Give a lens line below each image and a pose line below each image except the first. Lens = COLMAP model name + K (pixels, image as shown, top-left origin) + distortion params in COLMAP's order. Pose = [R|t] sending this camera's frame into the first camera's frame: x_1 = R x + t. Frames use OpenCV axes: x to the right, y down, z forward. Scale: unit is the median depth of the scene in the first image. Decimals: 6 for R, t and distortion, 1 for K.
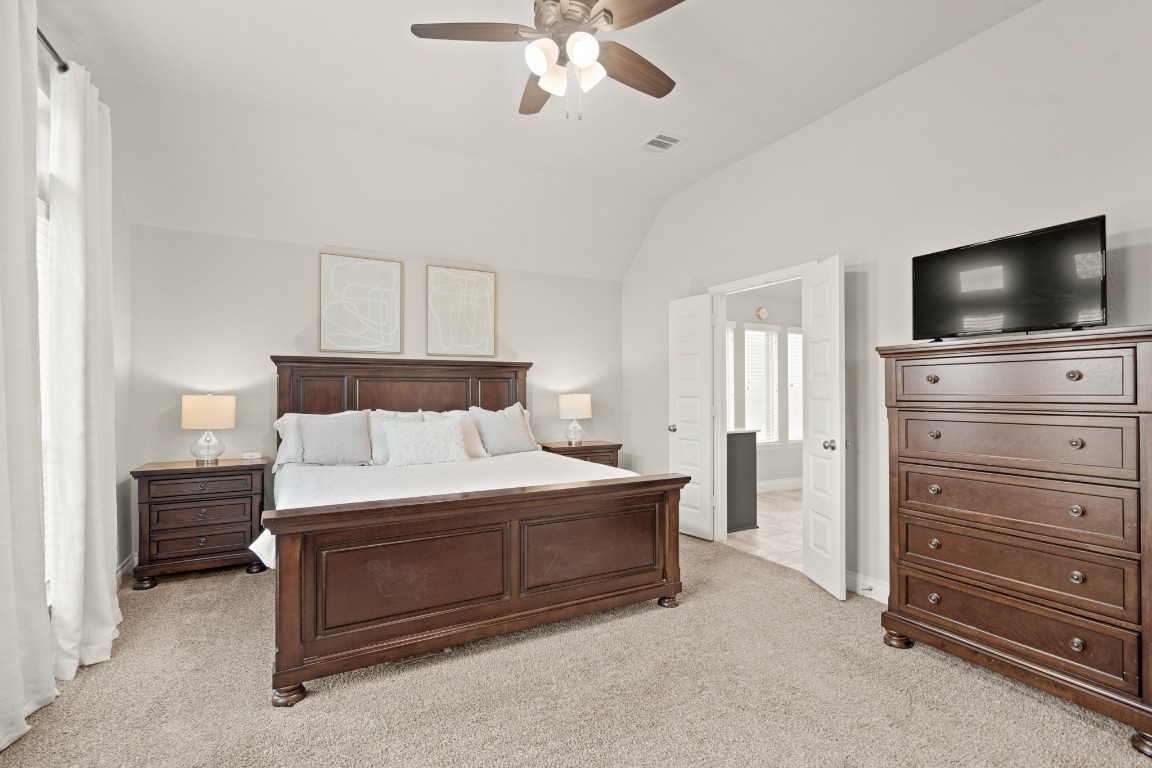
lens RADIAL K [[522.7, 0, 567.6], [0, 522.7, 386.9], [0, 0, 1]] dist [-0.004229, 0.000713]
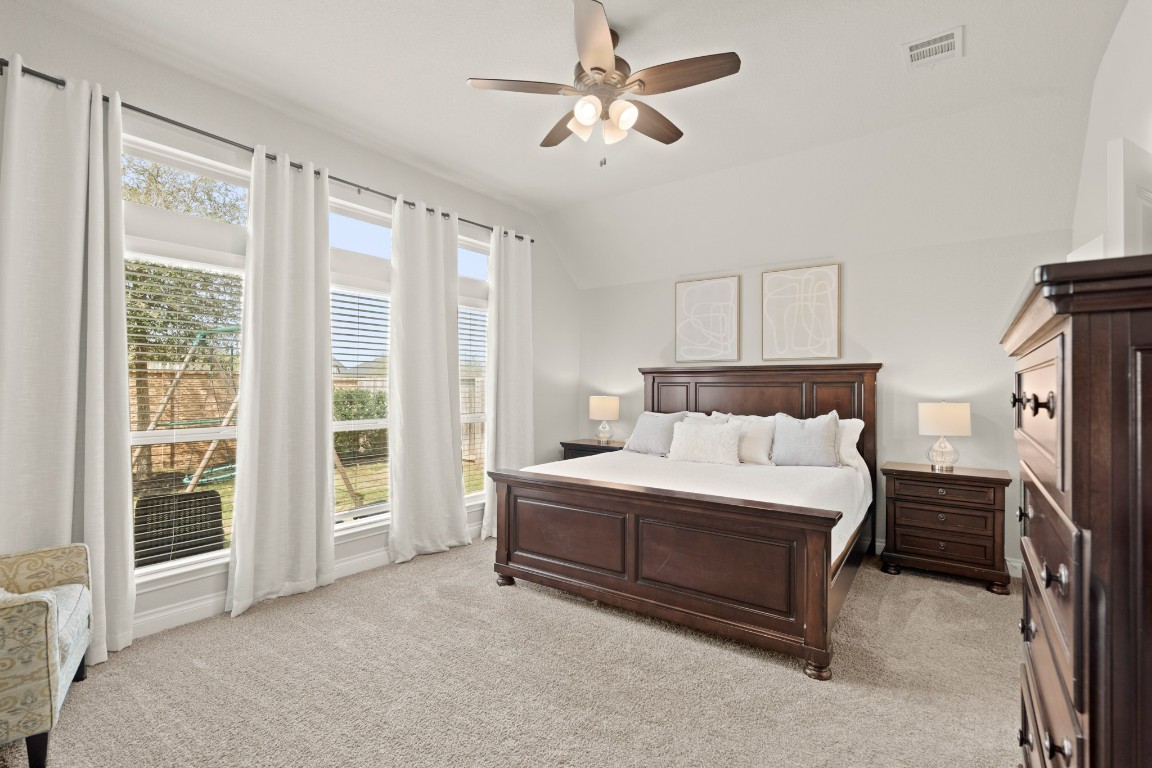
lens RADIAL K [[522.7, 0, 569.2], [0, 522.7, 387.9], [0, 0, 1]] dist [-0.004229, 0.000713]
pose [[0.441759, 0.003183, -0.897128, 0.510313], [0.004268, 0.999975, 0.005650, -0.015745], [0.897124, -0.006325, 0.441734, 0.220317]]
